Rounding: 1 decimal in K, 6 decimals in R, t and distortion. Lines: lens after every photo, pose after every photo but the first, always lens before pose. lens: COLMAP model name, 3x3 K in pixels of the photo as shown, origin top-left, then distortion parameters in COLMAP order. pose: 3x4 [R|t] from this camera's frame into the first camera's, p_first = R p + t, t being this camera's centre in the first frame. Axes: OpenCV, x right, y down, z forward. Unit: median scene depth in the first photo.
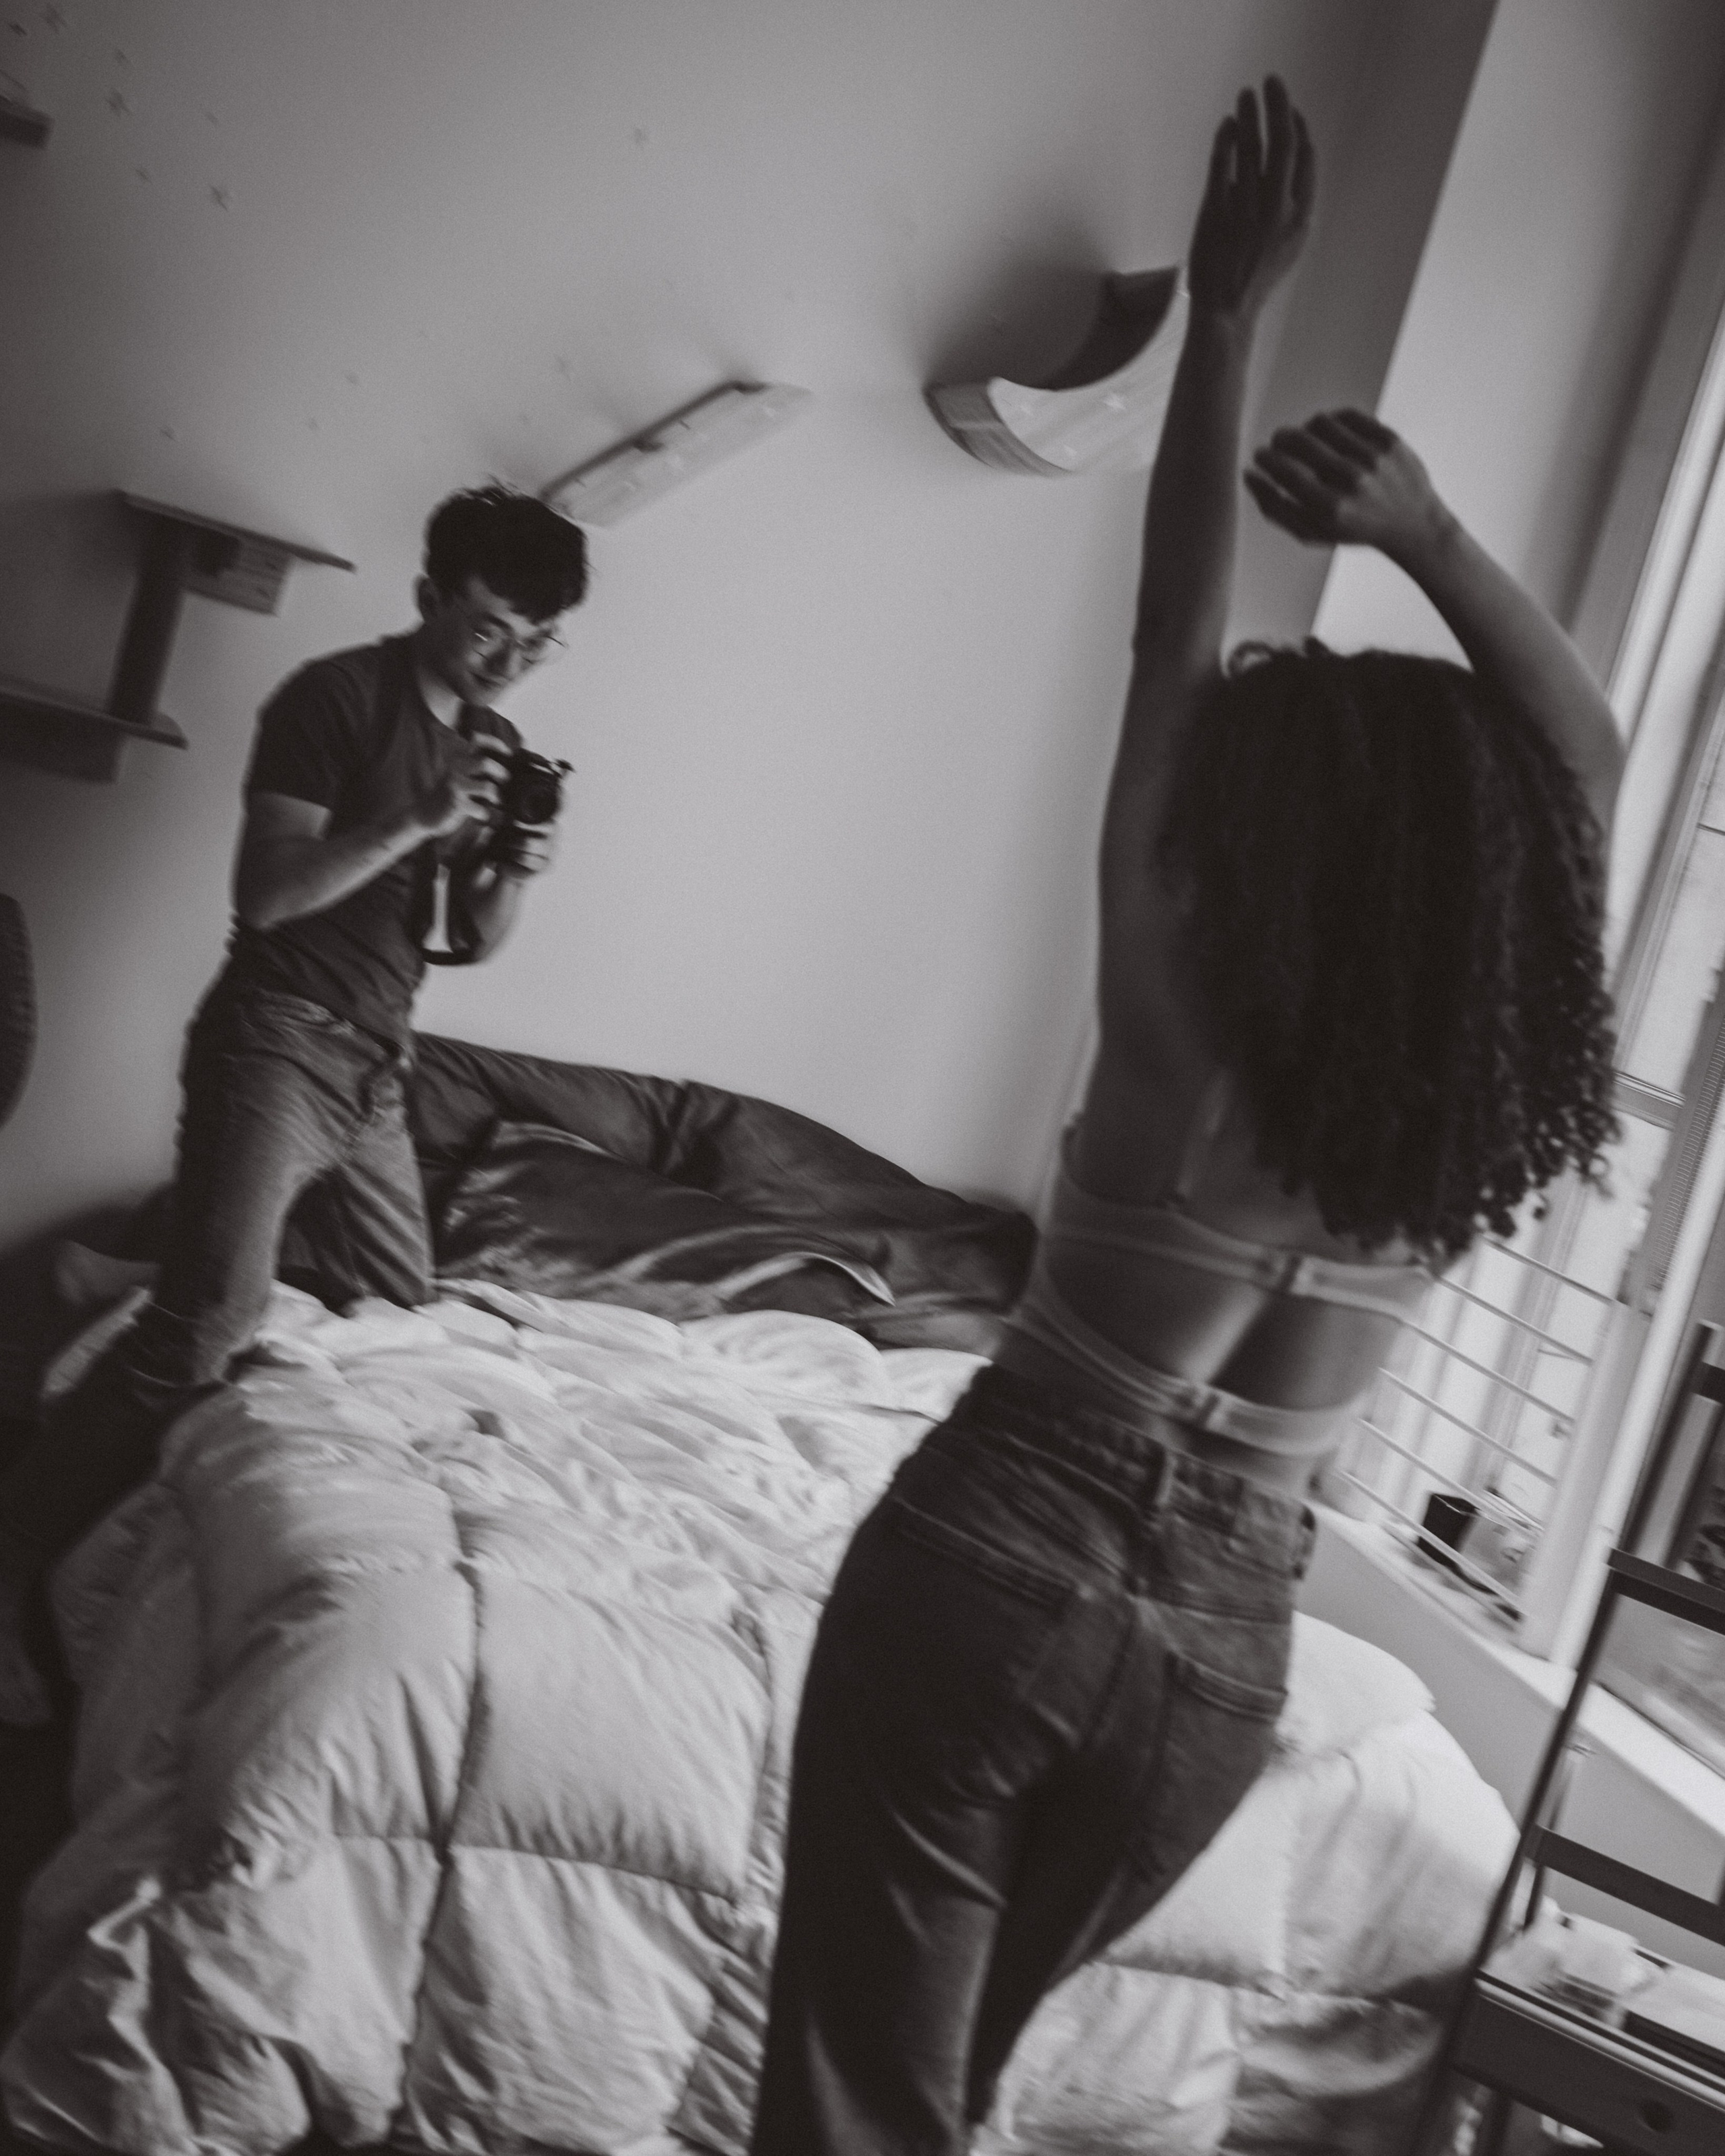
lens RADIAL K [[2606.5, 0, 862.5], [0, 2606.5, 1078.0], [0, 0, 1]] dist [-0.202378, -0.000979]
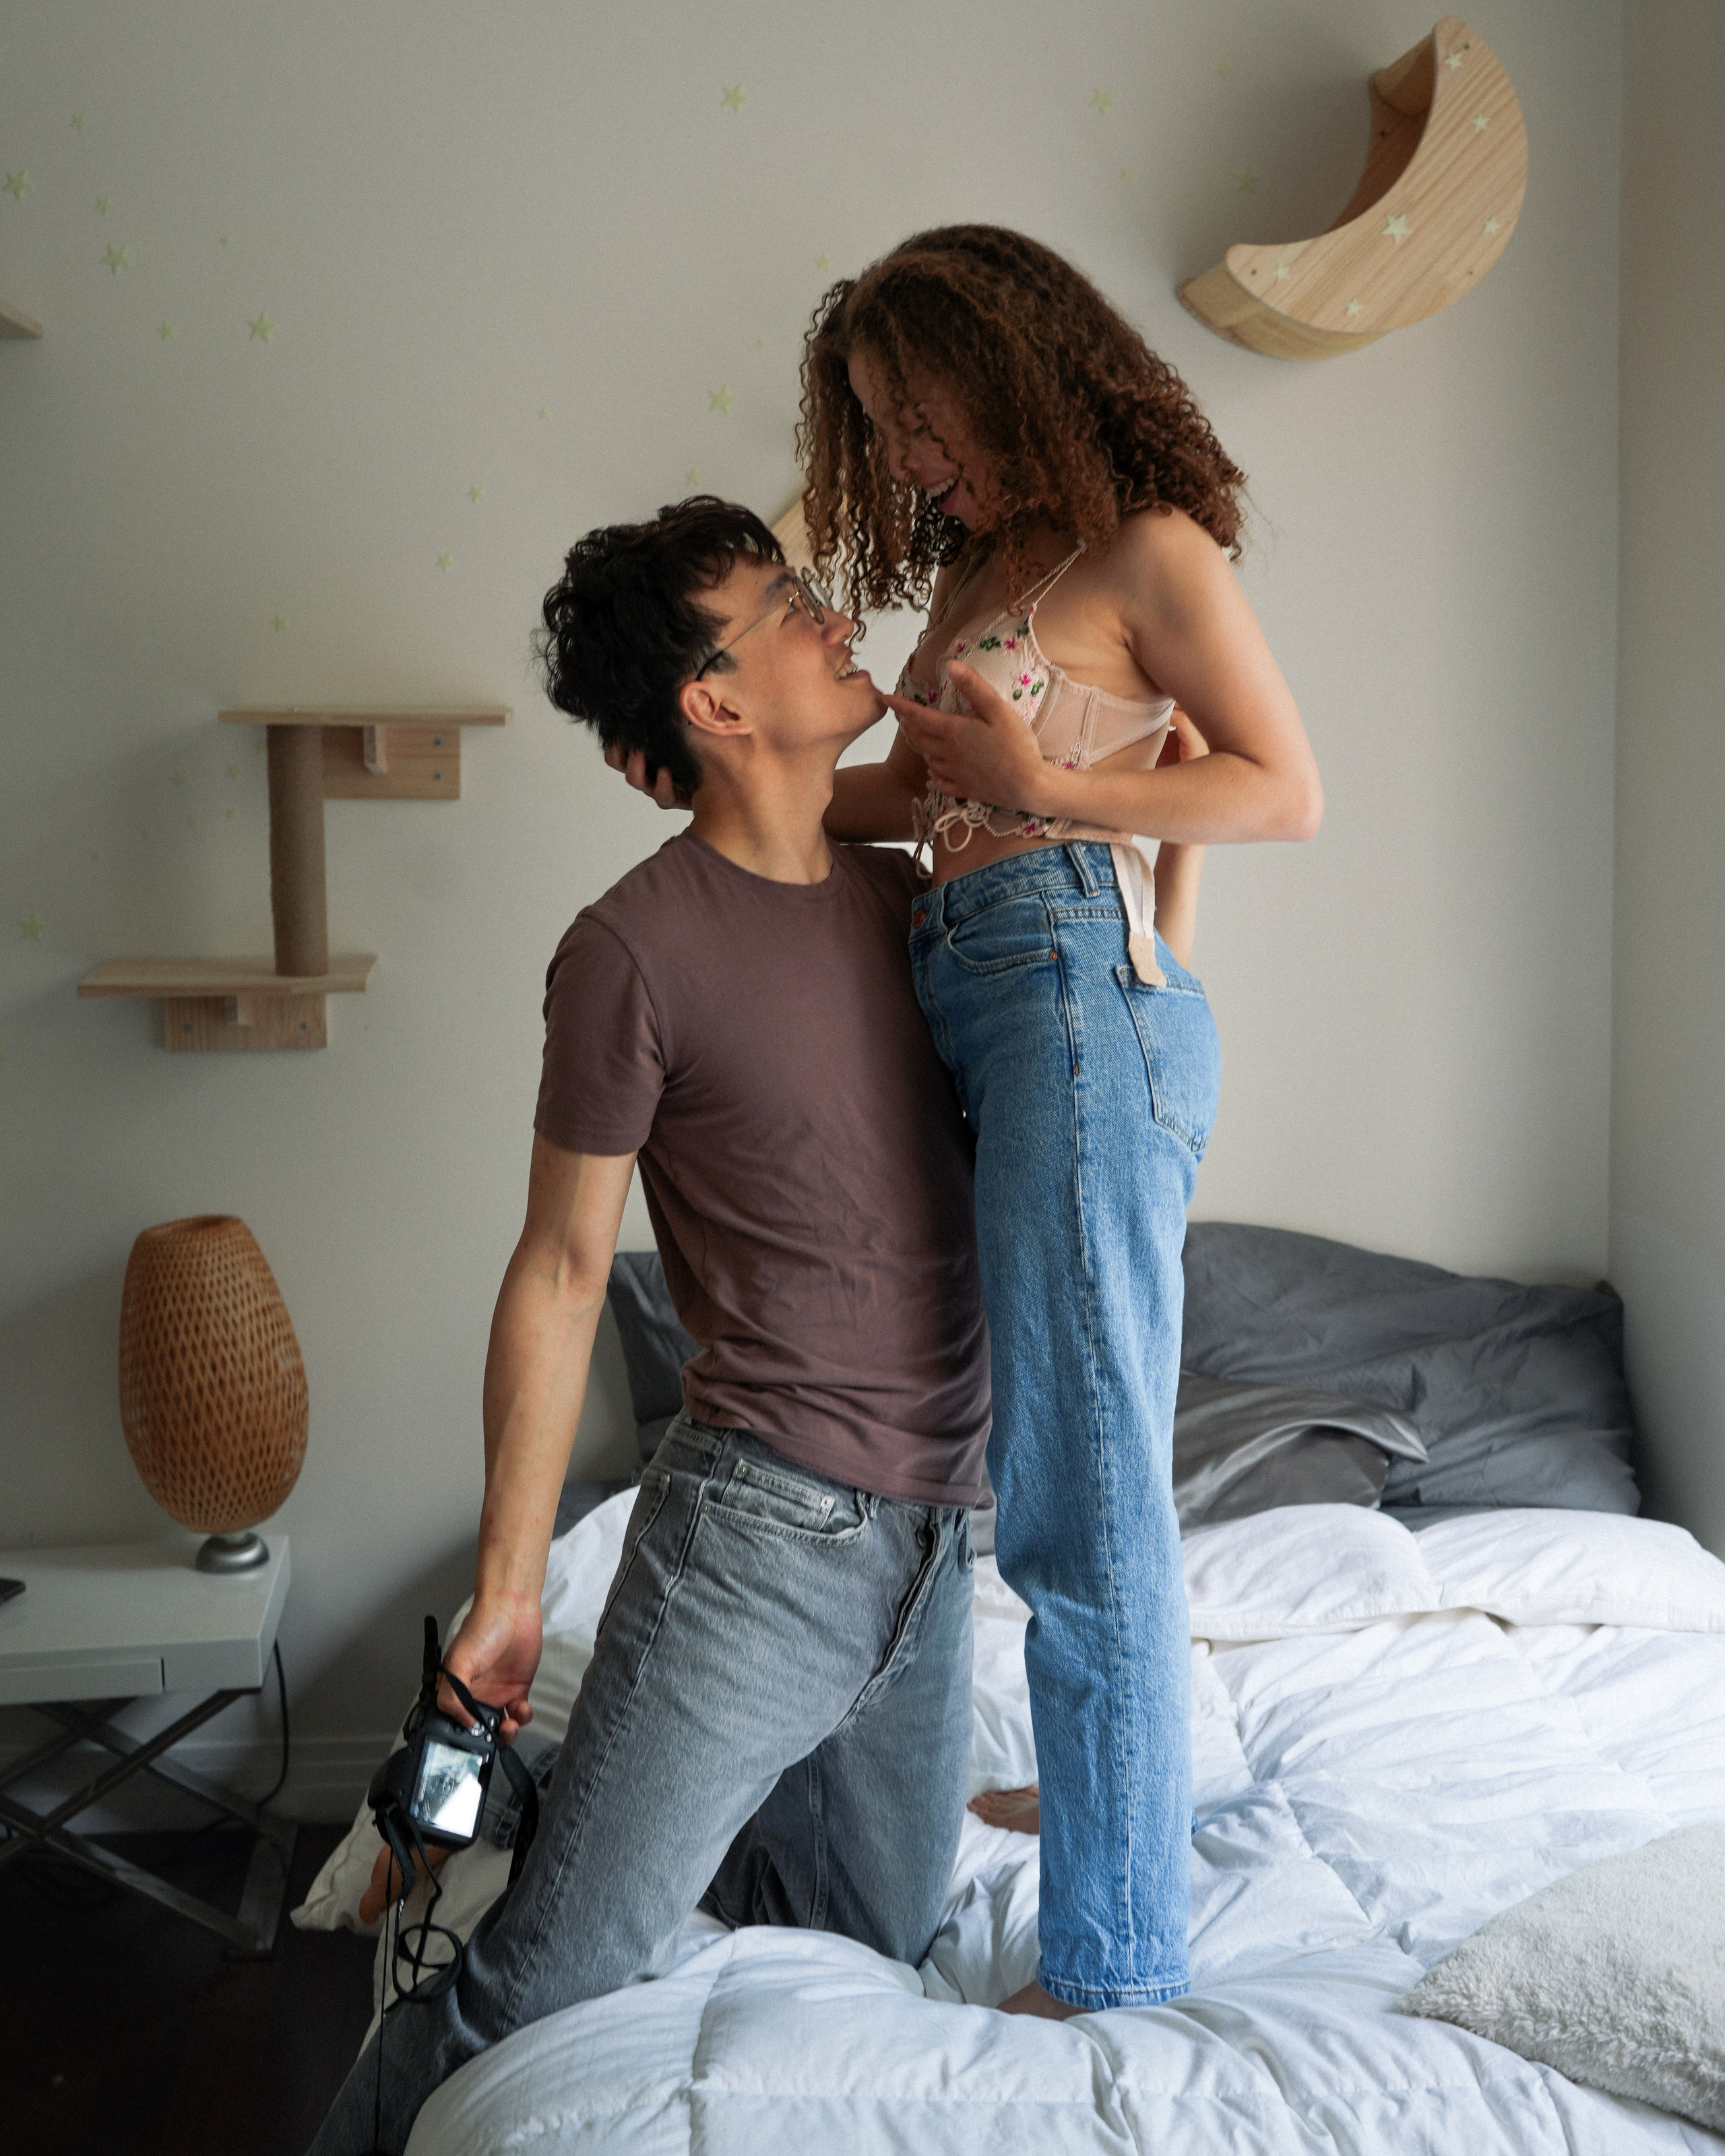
lens RADIAL K [[2606.5, 0, 862.5], [0, 2606.5, 1078.0], [0, 0, 1]] dist [-0.202378, -0.000979]
pose [[0.928761, -0.238271, -0.283955, 0.102841], [0.233821, 0.970994, -0.049993, -0.023789], [0.287631, -0.019963, 0.957533, 0.248750]]
